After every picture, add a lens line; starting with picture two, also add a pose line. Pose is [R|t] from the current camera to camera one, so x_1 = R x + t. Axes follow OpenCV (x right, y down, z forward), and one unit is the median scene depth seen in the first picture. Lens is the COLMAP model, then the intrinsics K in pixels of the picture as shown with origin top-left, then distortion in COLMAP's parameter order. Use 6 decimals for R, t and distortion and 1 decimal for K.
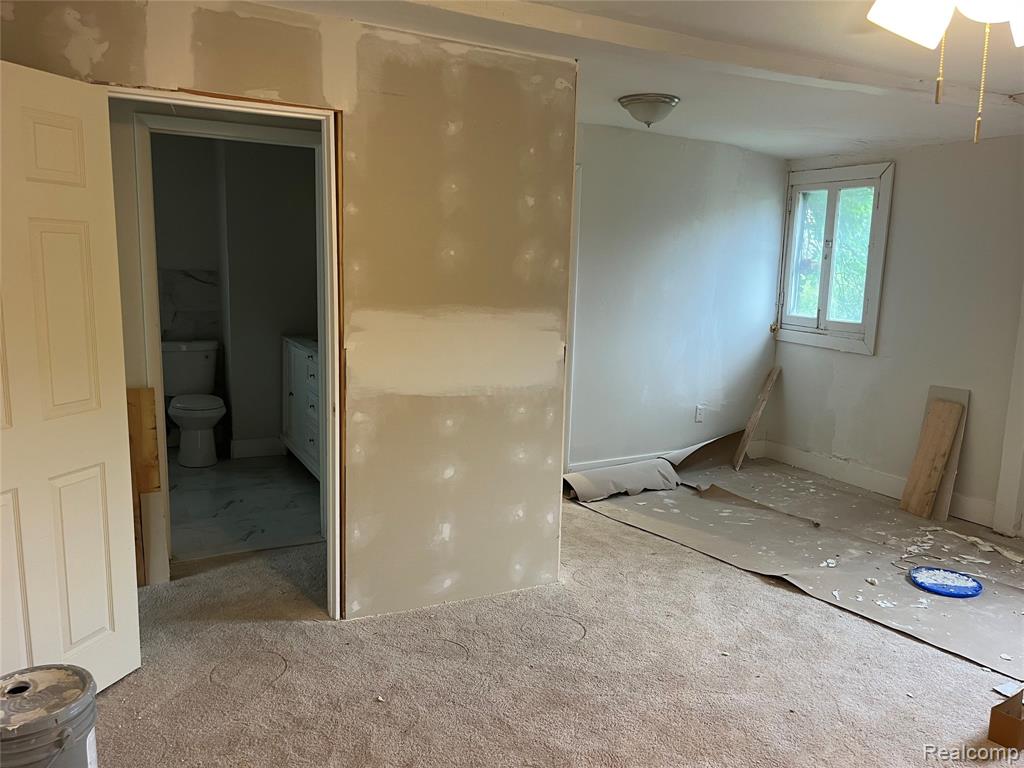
lens RADIAL K [[773.2, 0, 510.8], [0, 773.2, 386.6], [0, 0, 1]] dist [0.020293, -0.025272]
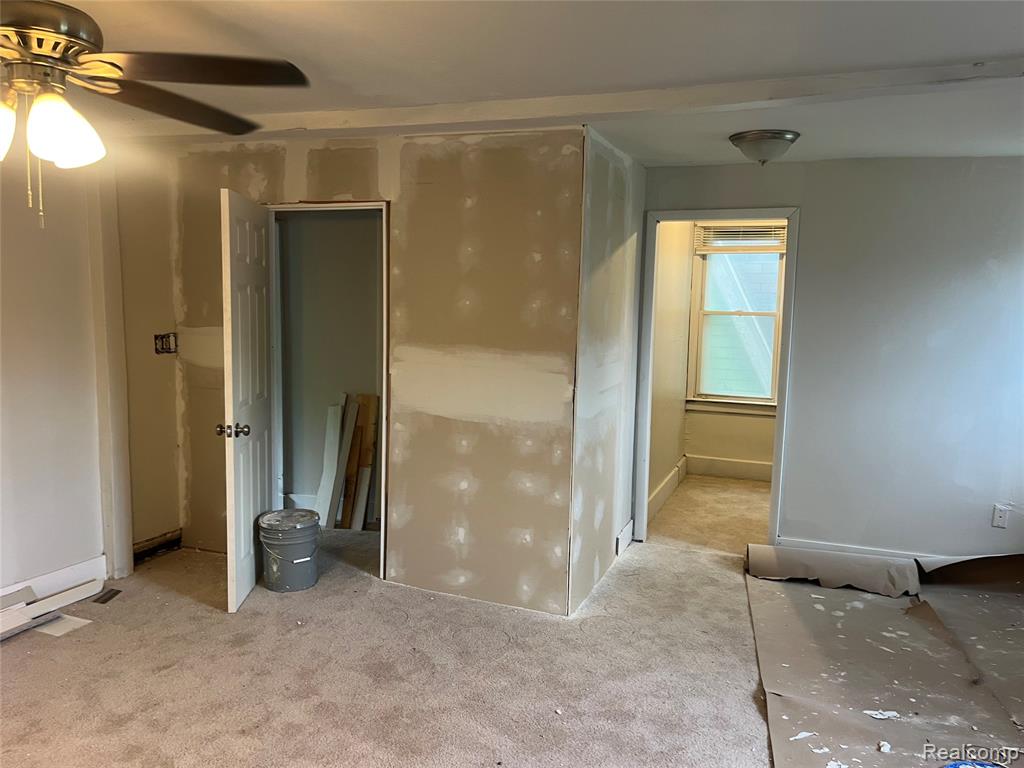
lens RADIAL K [[773.2, 0, 509.2], [0, 773.2, 384.1], [0, 0, 1]] dist [0.020293, -0.025272]
pose [[0.651987, 0.073415, -0.754667, 0.862088], [-0.127853, 0.991695, -0.013984, -0.035830], [0.747373, 0.105603, 0.655959, 0.254842]]
